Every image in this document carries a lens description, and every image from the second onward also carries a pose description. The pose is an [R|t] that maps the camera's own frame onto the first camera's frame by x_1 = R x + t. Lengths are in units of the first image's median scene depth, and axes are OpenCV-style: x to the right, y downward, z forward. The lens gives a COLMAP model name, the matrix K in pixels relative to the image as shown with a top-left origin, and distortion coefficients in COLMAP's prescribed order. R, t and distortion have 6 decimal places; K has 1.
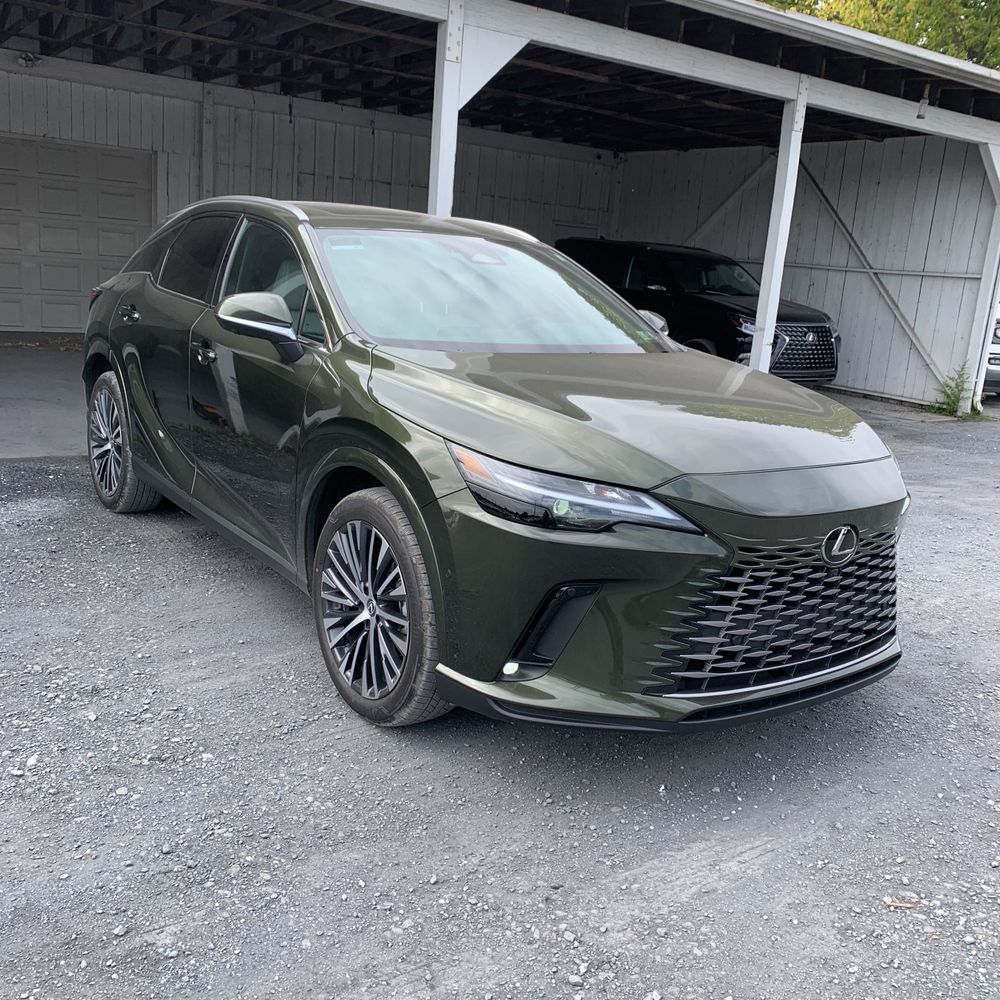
lens RADIAL K [[1027.6, 0, 513.8], [0, 1027.6, 501.6], [0, 0, 1]] dist [0.014124, -0.014181]
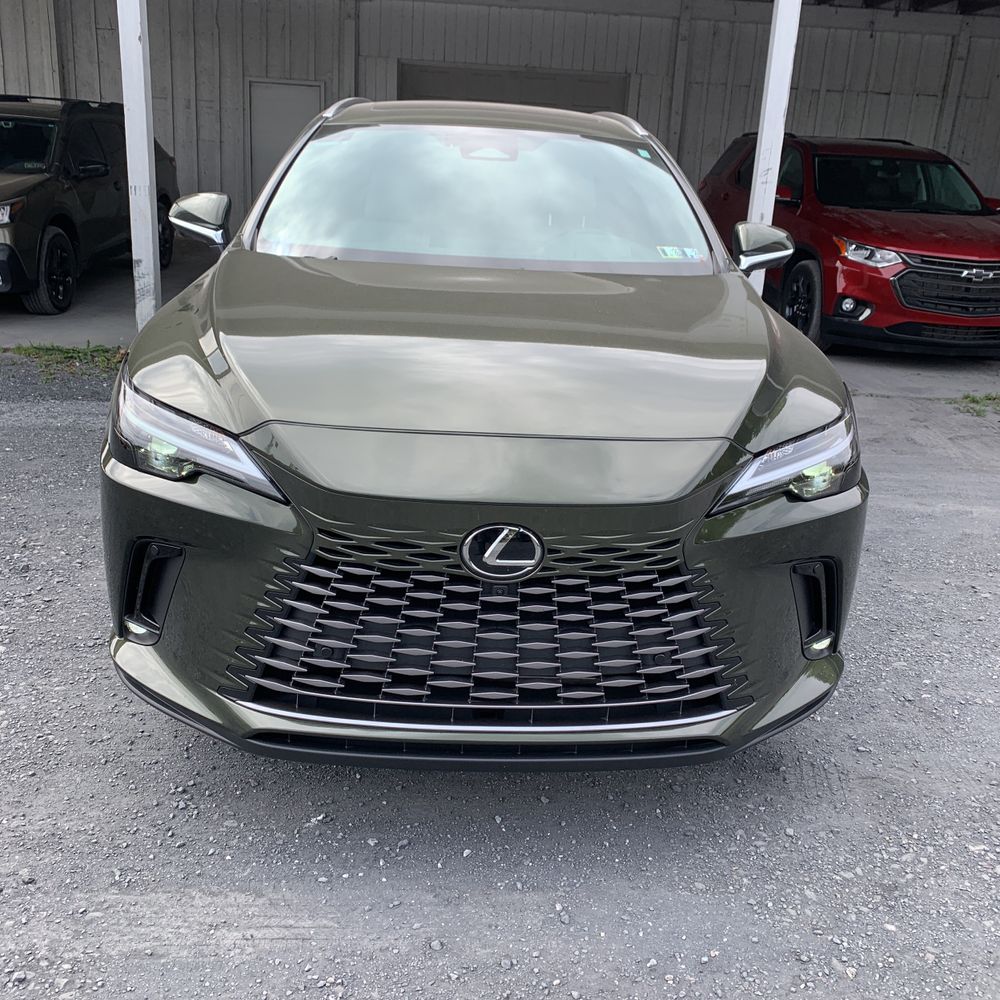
lens RADIAL K [[1027.6, 0, 513.8], [0, 1027.6, 501.6], [0, 0, 1]] dist [0.014124, -0.014181]
pose [[0.835826, 0.149531, -0.528238, 0.220040], [-0.117722, 0.988627, 0.093585, -0.017690], [0.536224, -0.016036, 0.843923, 0.141880]]
